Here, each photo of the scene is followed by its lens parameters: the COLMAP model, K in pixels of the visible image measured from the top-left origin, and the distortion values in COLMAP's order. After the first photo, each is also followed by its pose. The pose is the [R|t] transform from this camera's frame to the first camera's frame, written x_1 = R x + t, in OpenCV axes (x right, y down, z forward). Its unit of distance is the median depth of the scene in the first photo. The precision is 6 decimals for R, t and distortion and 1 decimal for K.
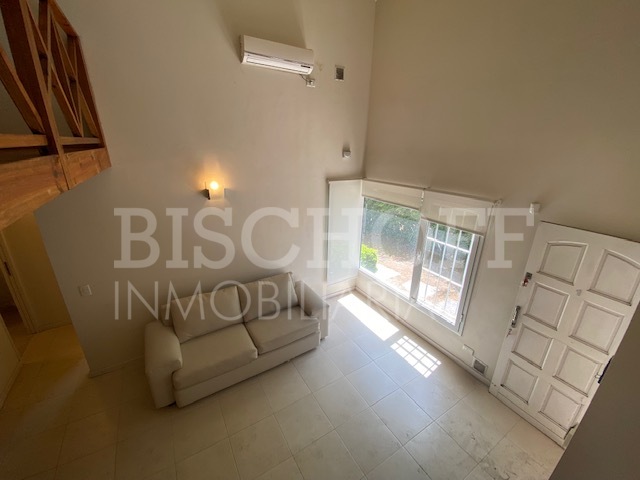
lens RADIAL K [[256.7, 0, 320.7], [0, 256.7, 239.4], [0, 0, 1]] dist [0.019150, -0.020177]
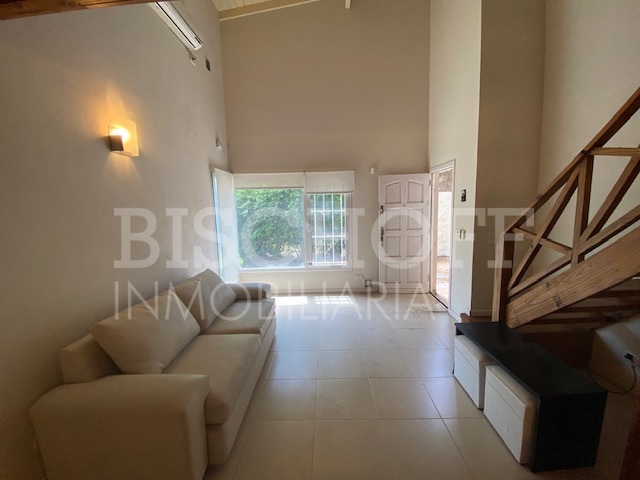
lens RADIAL K [[256.7, 0, 320.7], [0, 256.7, 239.4], [0, 0, 1]] dist [0.019150, -0.020177]
pose [[0.539415, -0.136700, 0.830870, -0.683133], [0.313317, 0.948467, -0.047363, 0.223854], [-0.781578, 0.285874, 0.554447, 0.300635]]
